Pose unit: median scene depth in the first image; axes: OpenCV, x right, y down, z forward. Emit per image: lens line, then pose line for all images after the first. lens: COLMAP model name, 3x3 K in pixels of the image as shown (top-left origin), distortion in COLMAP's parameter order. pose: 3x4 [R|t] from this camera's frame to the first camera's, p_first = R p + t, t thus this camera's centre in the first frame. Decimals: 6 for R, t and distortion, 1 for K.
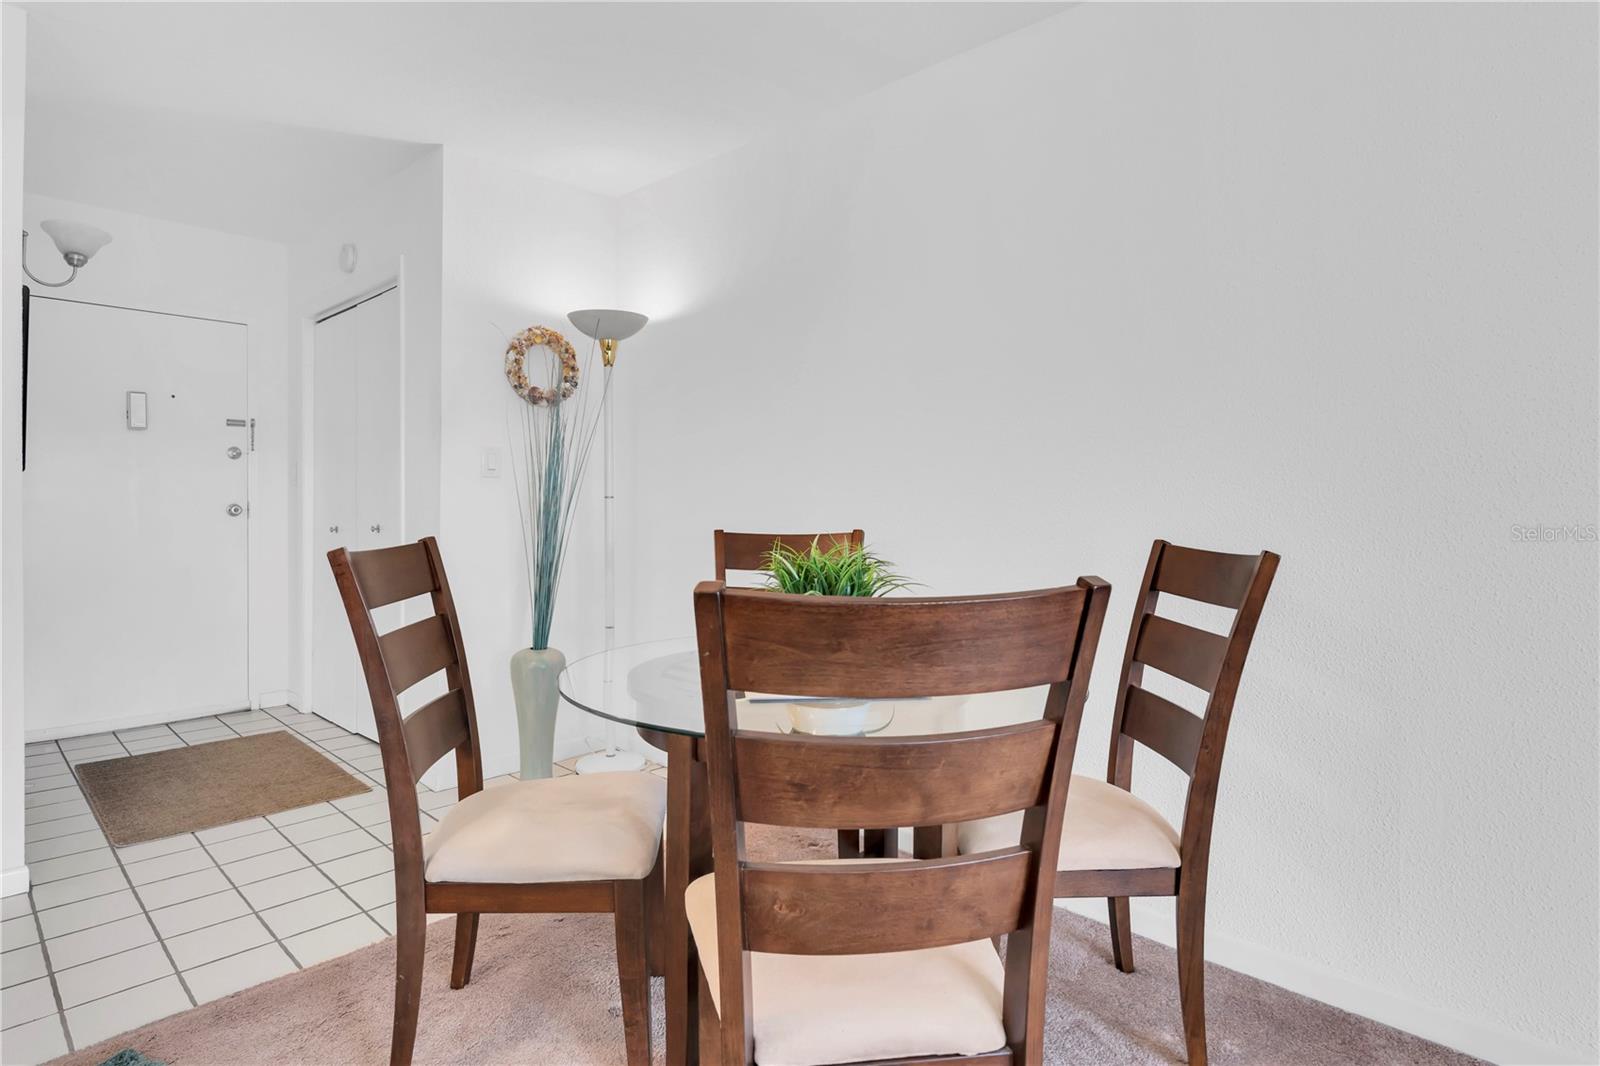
lens RADIAL K [[866.3, 0, 799.3], [0, 866.3, 520.5], [0, 0, 1]] dist [-0.004638, 0.000281]
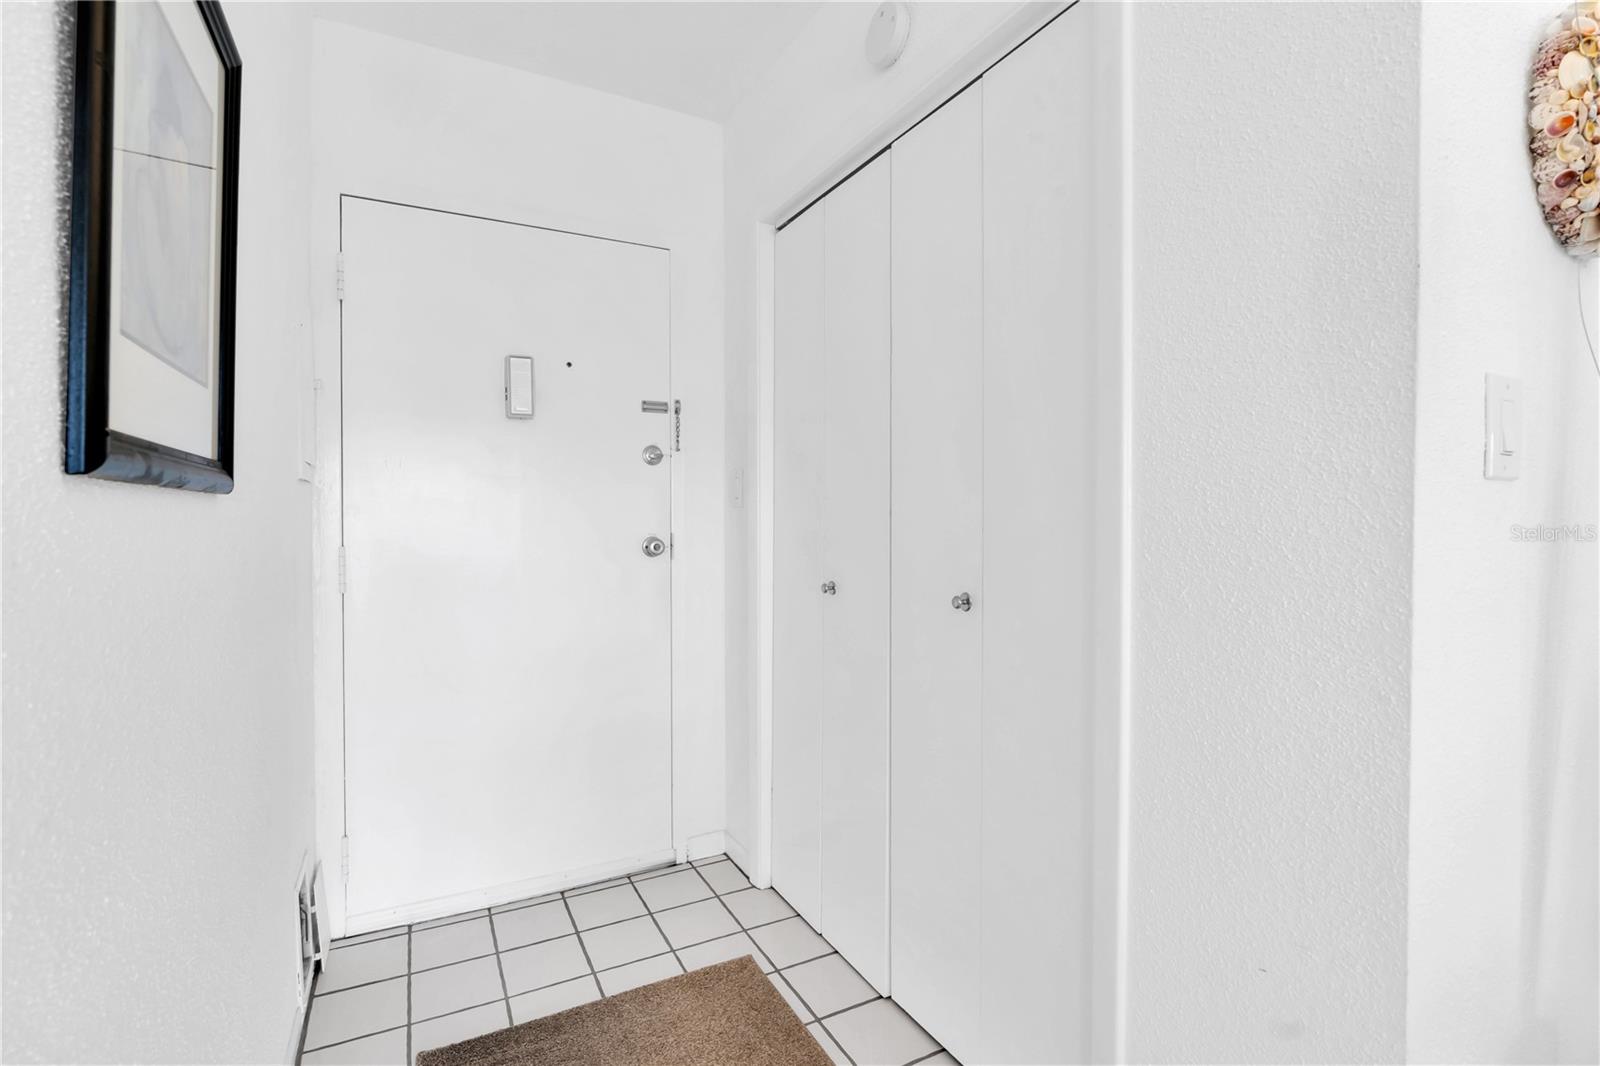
lens RADIAL K [[741.8, 0, 798.2], [0, 741.8, 528.3], [0, 0, 1]] dist [-0.002179, 0.000938]
pose [[0.953938, -0.003205, -0.299988, -0.391988], [0.003365, 0.999994, 0.000017, -0.024904], [0.299986, -0.001026, 0.953943, 0.519580]]
